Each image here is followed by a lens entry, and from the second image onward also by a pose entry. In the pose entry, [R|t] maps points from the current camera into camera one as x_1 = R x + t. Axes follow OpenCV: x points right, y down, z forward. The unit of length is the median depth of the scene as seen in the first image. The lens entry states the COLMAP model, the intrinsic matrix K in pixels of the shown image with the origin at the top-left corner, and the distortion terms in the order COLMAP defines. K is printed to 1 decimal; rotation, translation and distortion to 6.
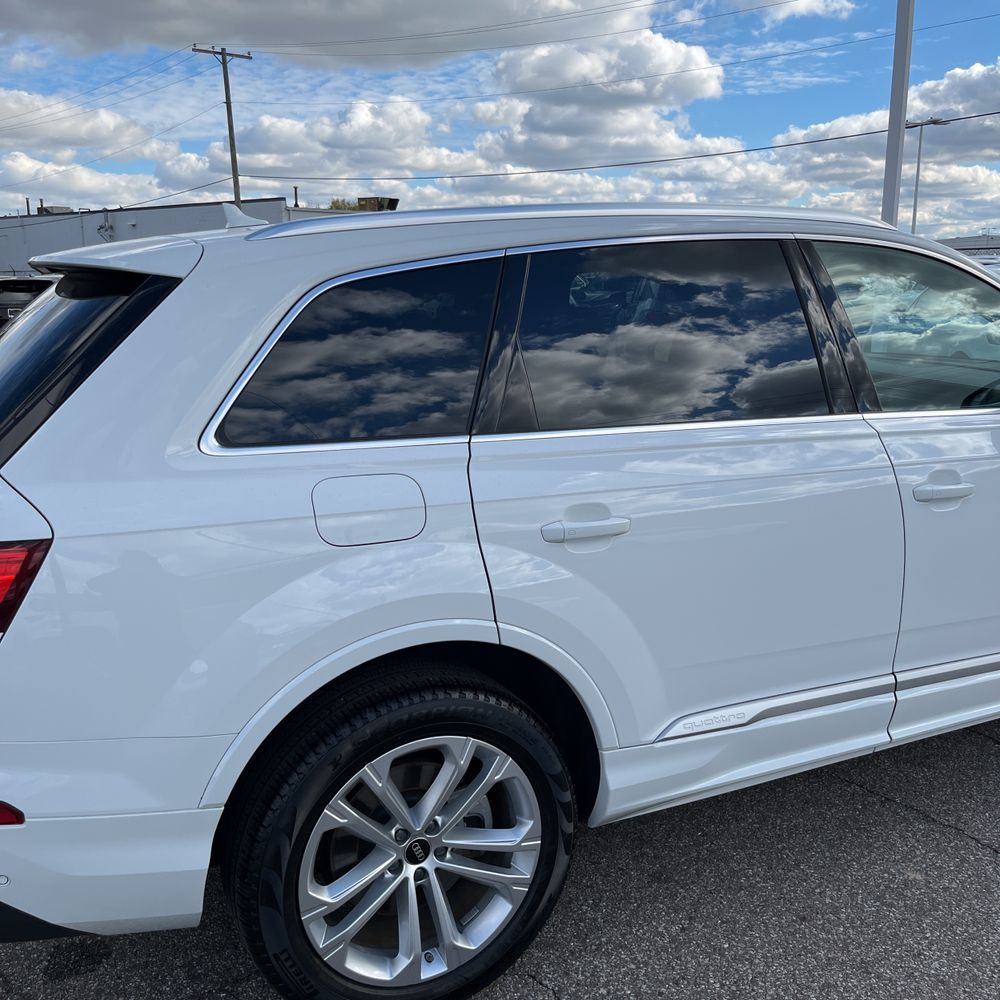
lens RADIAL K [[1025.6, 0, 503.3], [0, 1025.6, 505.9], [0, 0, 1]] dist [0.021785, 0.000000]
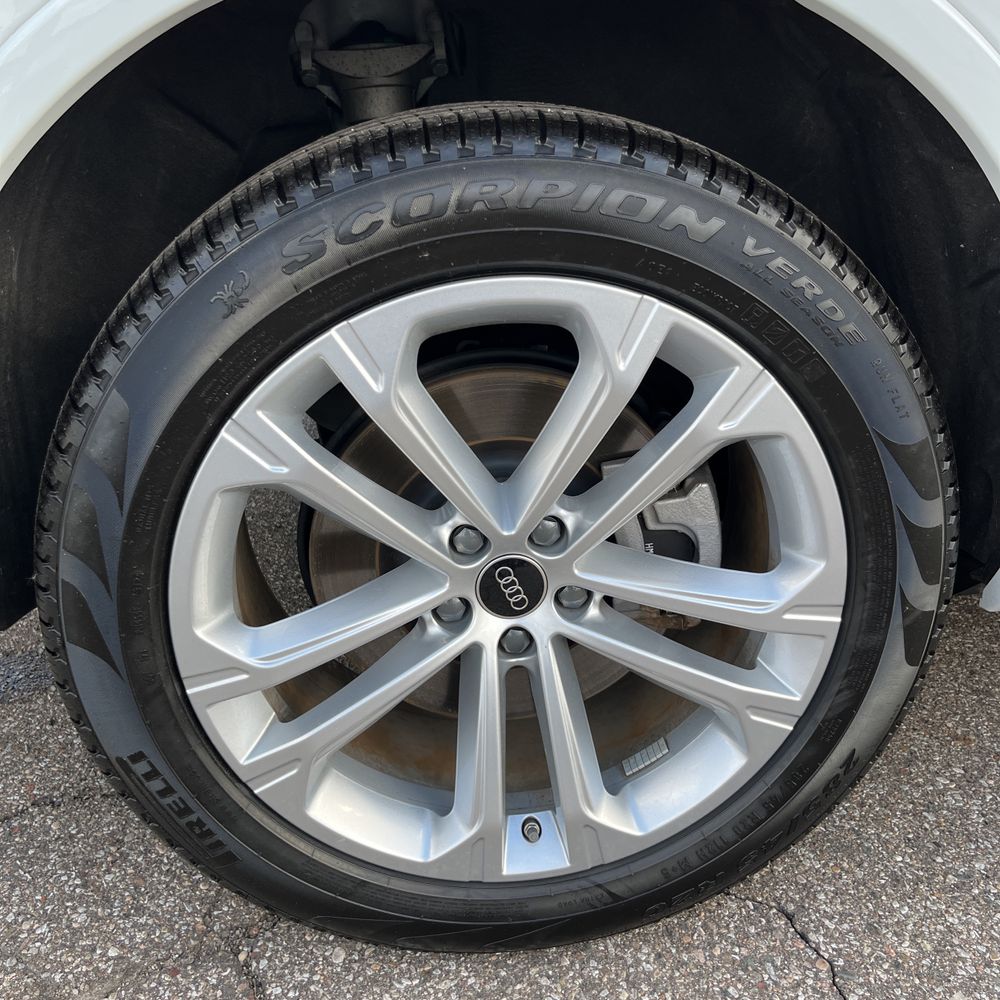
lens RADIAL K [[1025.6, 0, 500.5], [0, 1025.6, 494.4], [0, 0, 1]] dist [0.021785, 0.000000]
pose [[0.929284, 0.123861, -0.347980, 0.047145], [-0.051410, 0.976302, 0.210216, 0.210658], [0.365771, -0.177461, 0.913630, 0.622168]]
